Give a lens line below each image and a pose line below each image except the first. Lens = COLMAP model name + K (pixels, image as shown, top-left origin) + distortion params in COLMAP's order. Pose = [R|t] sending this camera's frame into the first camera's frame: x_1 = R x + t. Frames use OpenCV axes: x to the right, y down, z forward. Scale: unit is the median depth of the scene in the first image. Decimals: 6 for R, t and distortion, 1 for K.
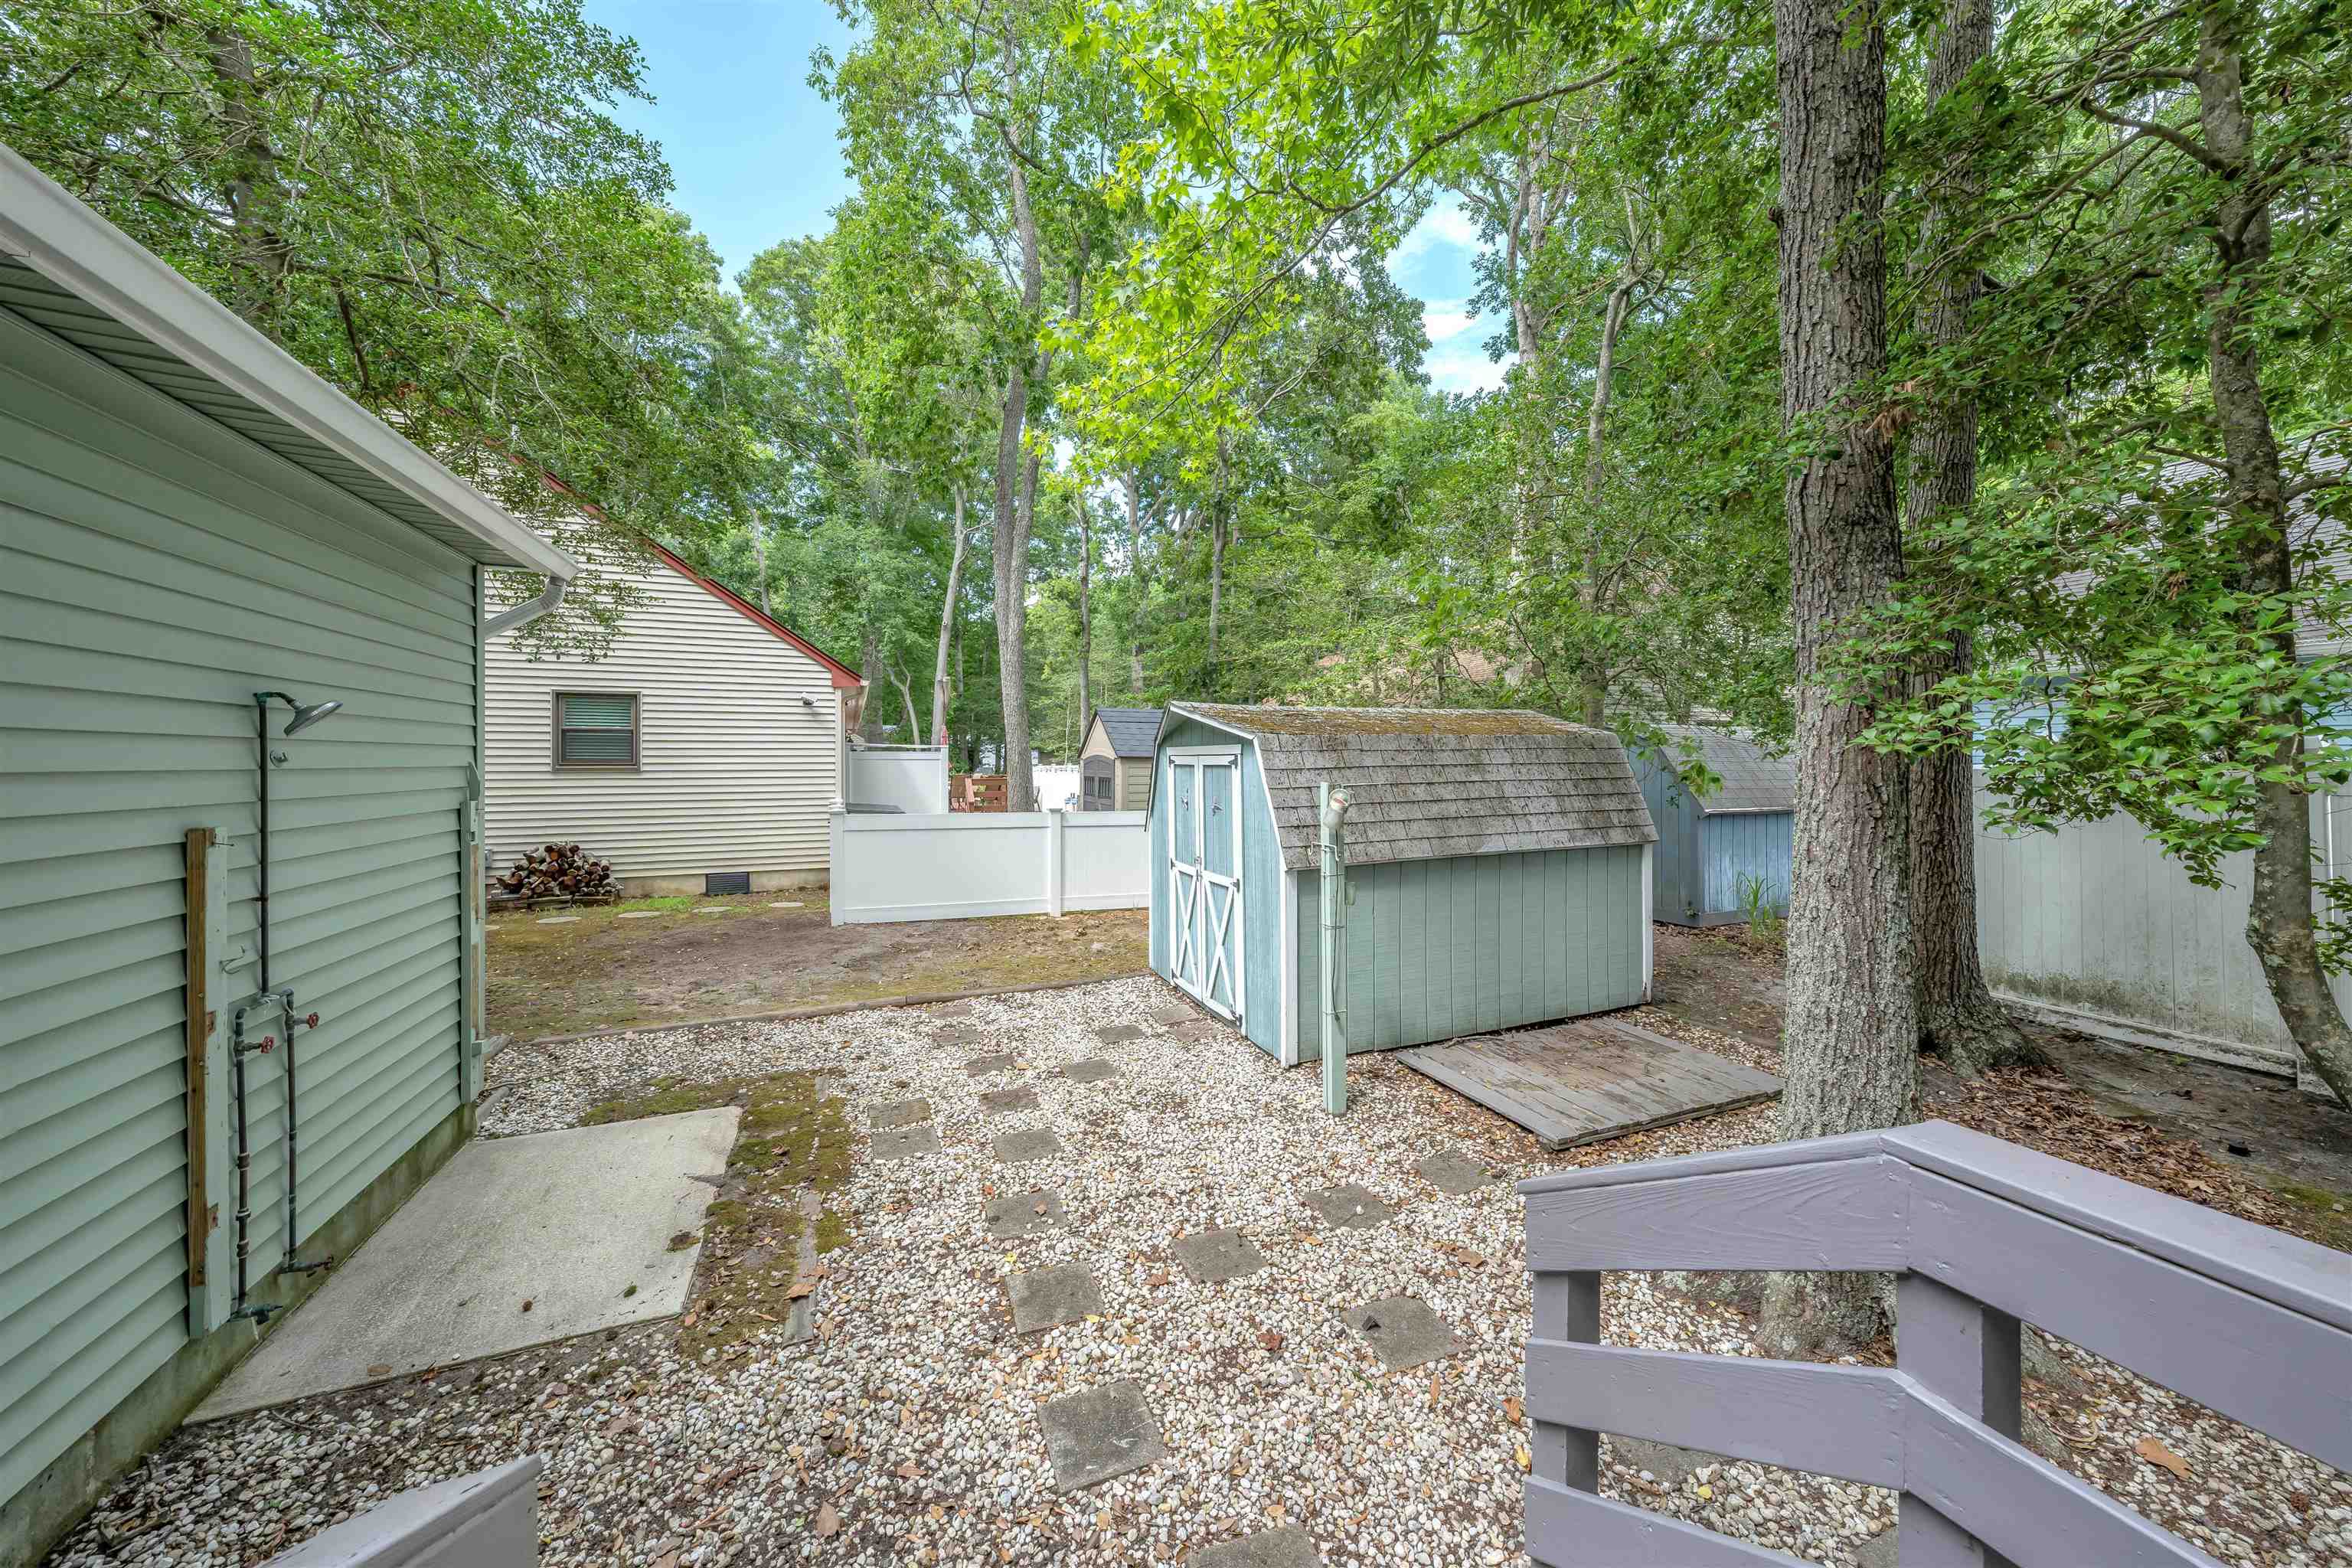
lens RADIAL K [[798.9, 0, 1176.0], [0, 798.9, 784.0], [0, 0, 1]] dist [0.000458, -0.000060]
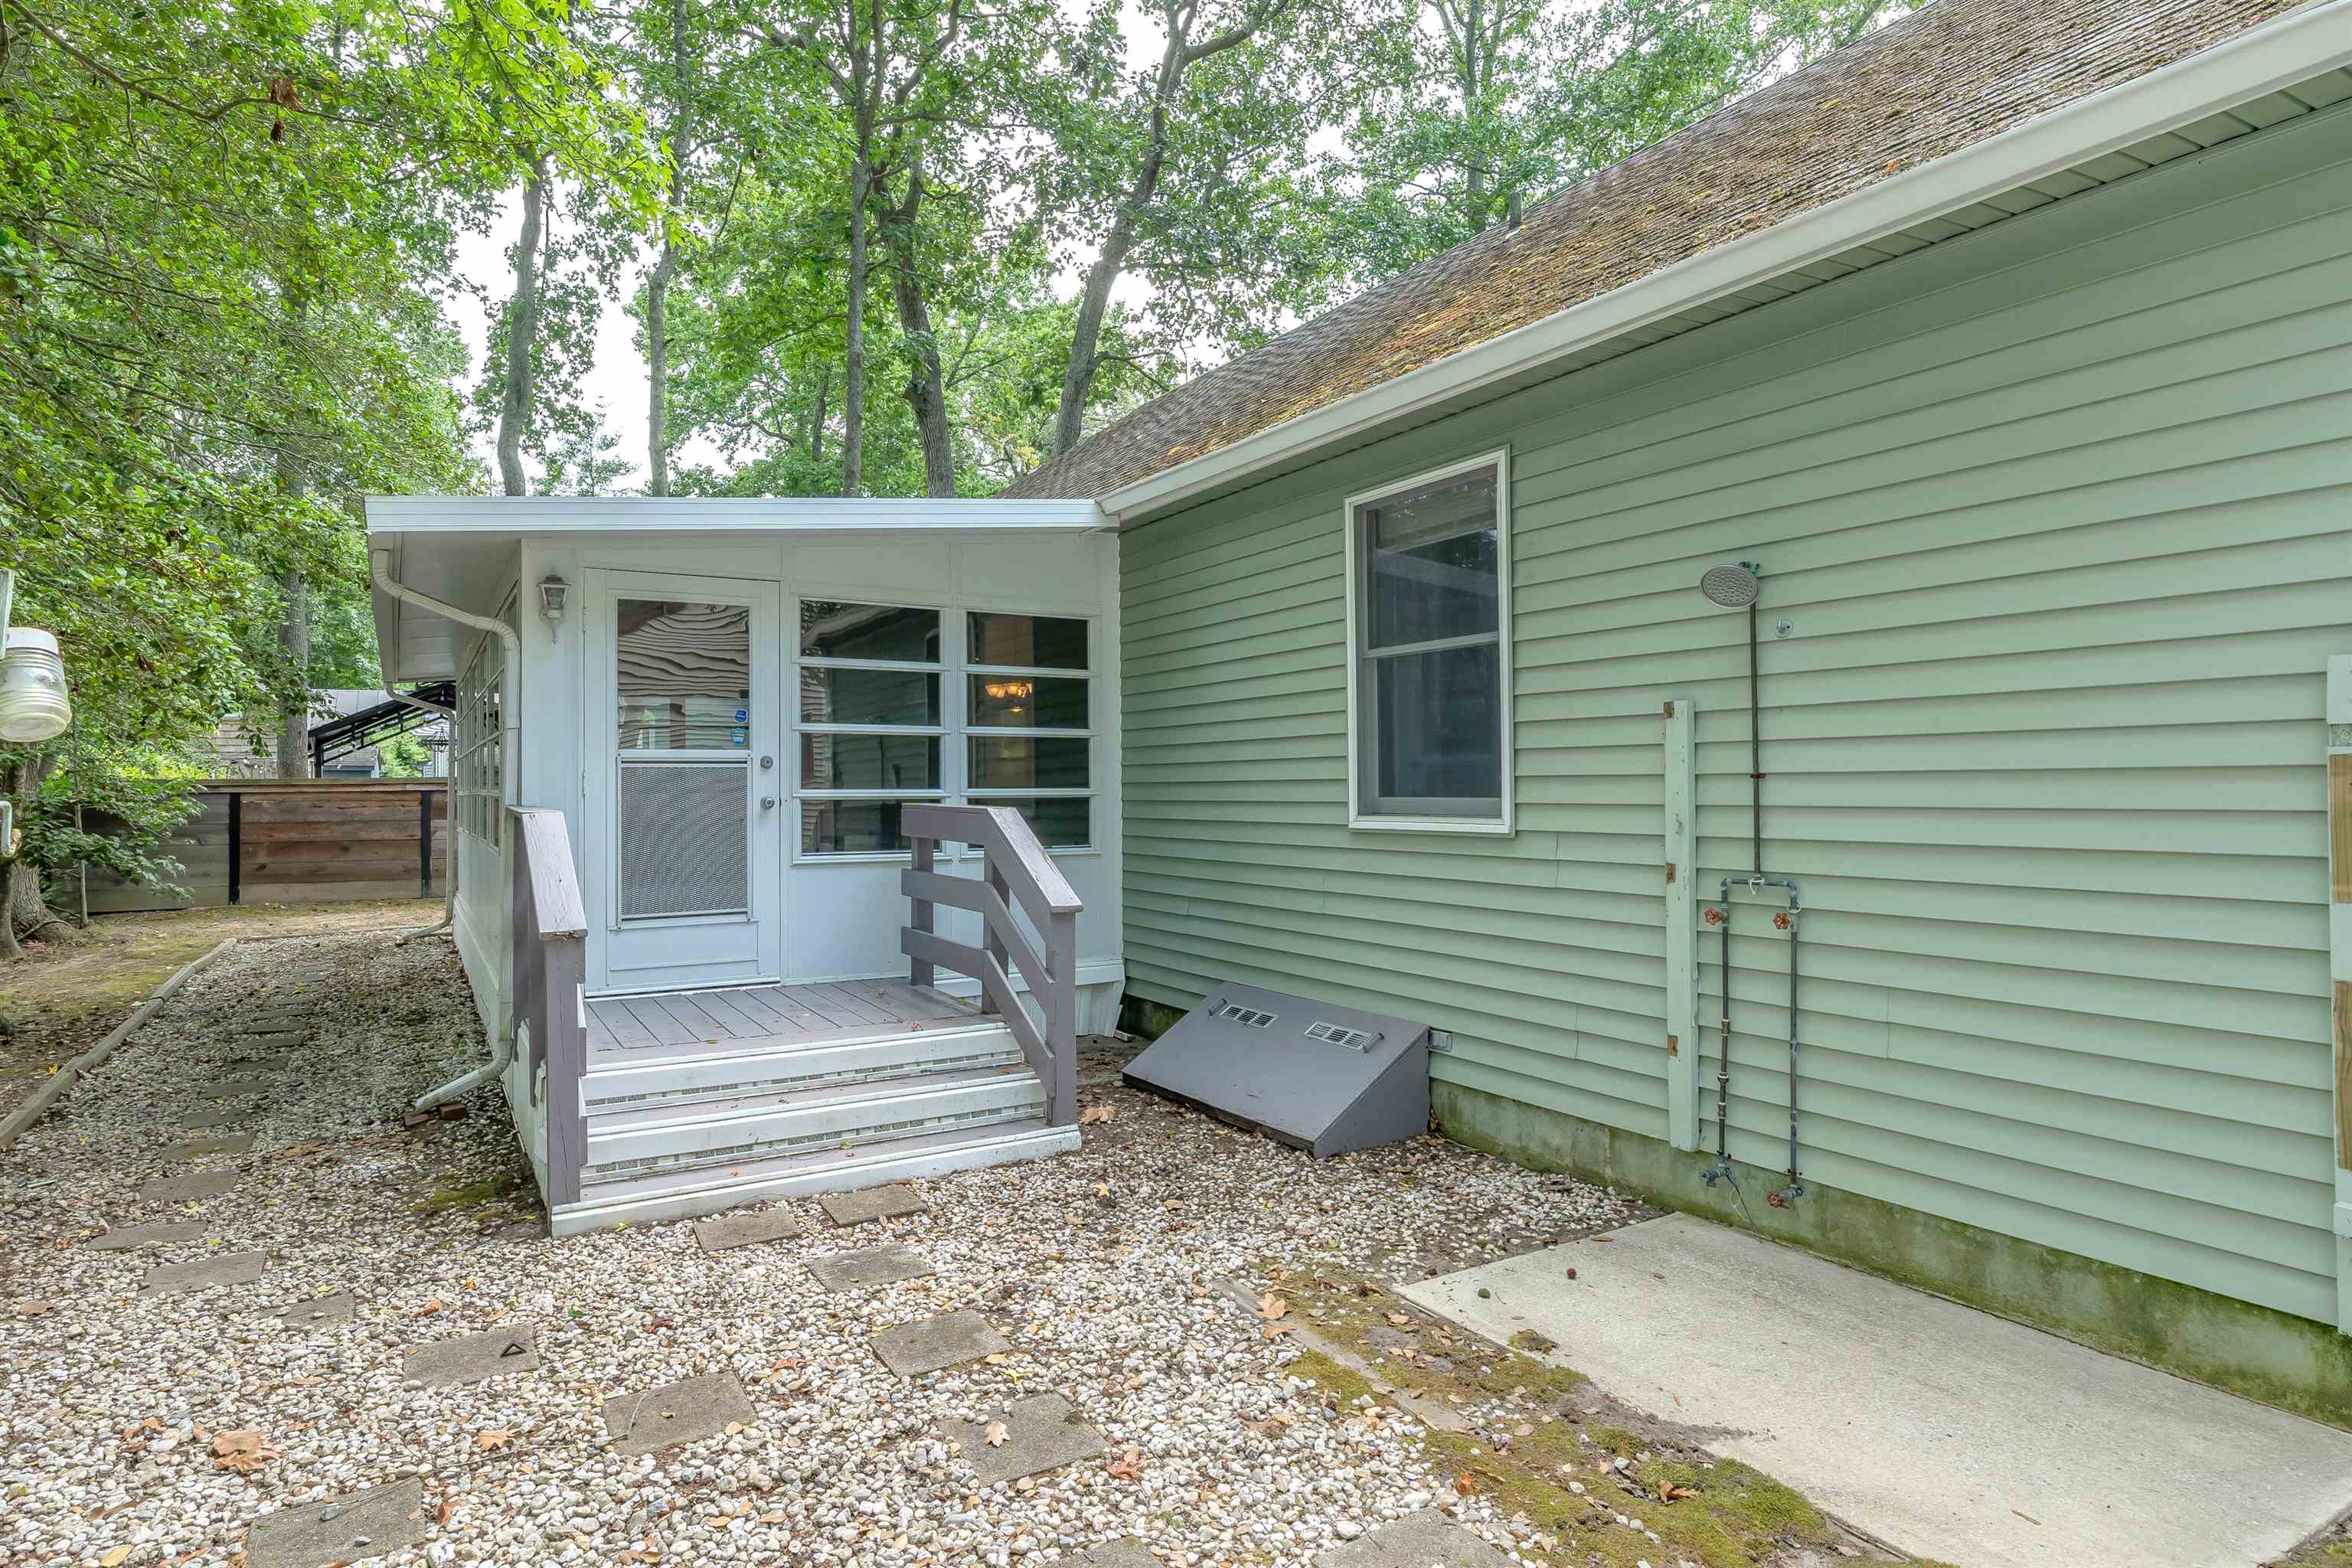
lens RADIAL K [[1331.7, 0, 1176.0], [0, 1331.7, 784.0], [0, 0, 1]] dist [-0.002223, -0.000494]
pose [[-0.987476, 0.006905, -0.157615, -0.166297], [0.002189, 0.999545, 0.030076, 0.085030], [0.157751, 0.029354, -0.987042, 2.074172]]
